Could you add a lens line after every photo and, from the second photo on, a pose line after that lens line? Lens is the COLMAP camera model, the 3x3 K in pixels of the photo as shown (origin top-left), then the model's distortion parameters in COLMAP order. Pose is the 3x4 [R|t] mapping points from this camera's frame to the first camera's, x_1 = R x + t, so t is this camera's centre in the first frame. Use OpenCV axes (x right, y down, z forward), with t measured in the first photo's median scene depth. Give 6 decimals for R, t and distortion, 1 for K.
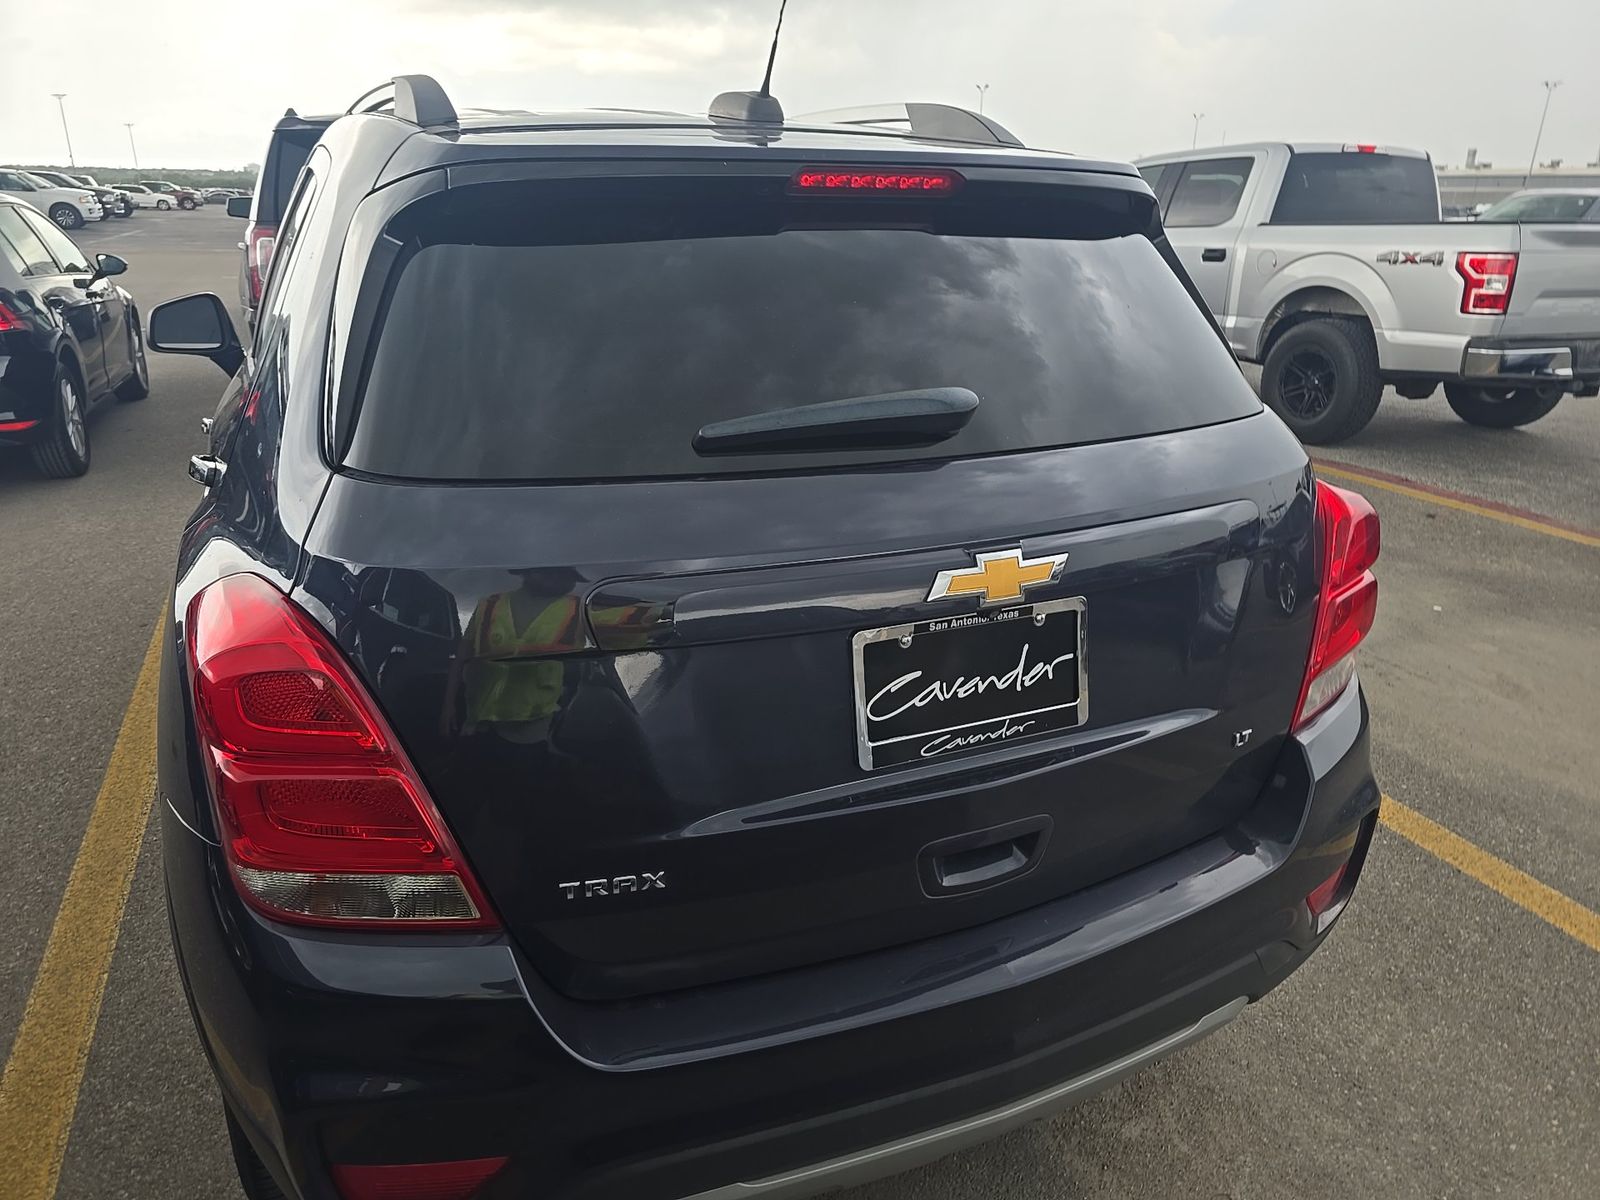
lens RADIAL K [[1055.8, 0, 811.7], [0, 1055.8, 592.4], [0, 0, 1]] dist [0.041155, -0.028629]
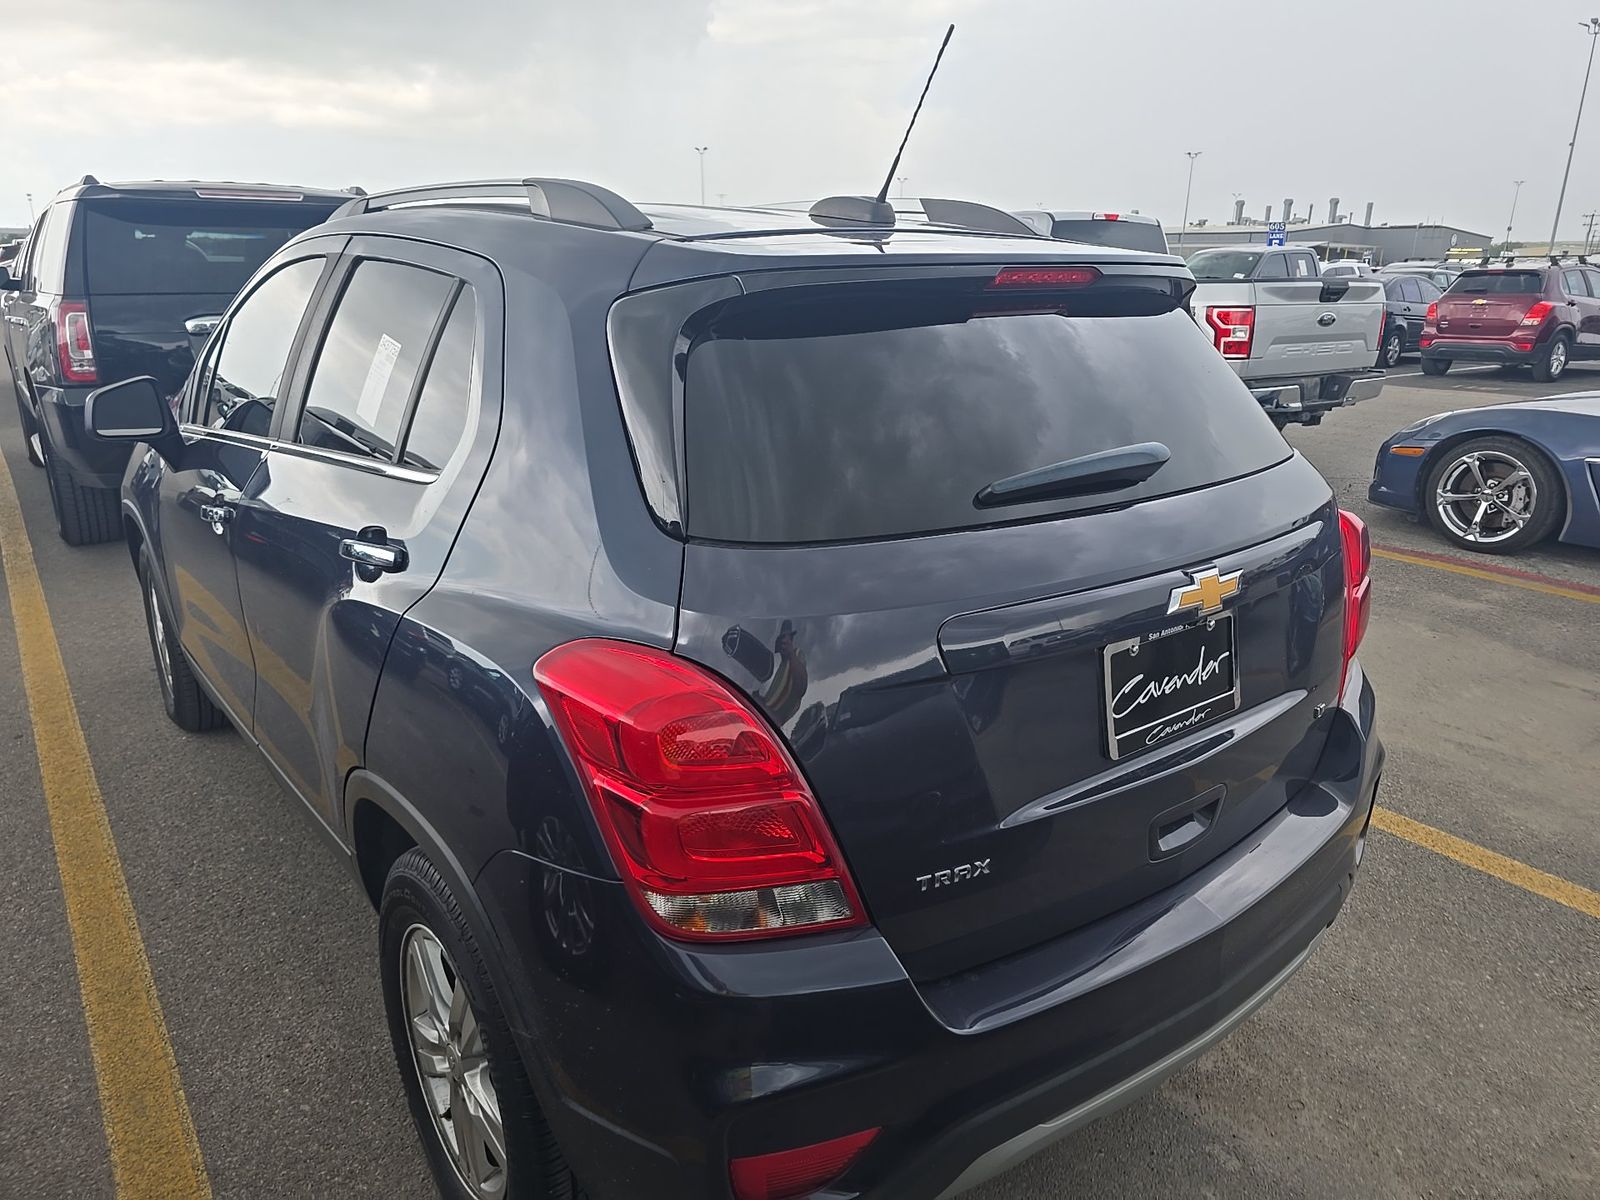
lens RADIAL K [[1055.8, 0, 789.7], [0, 1055.8, 599.7], [0, 0, 1]] dist [0.041155, -0.028629]
pose [[0.975189, -0.074954, 0.208300, -0.432135], [0.083465, 0.995985, -0.032363, -0.004258], [-0.205038, 0.048946, 0.977529, -0.094471]]
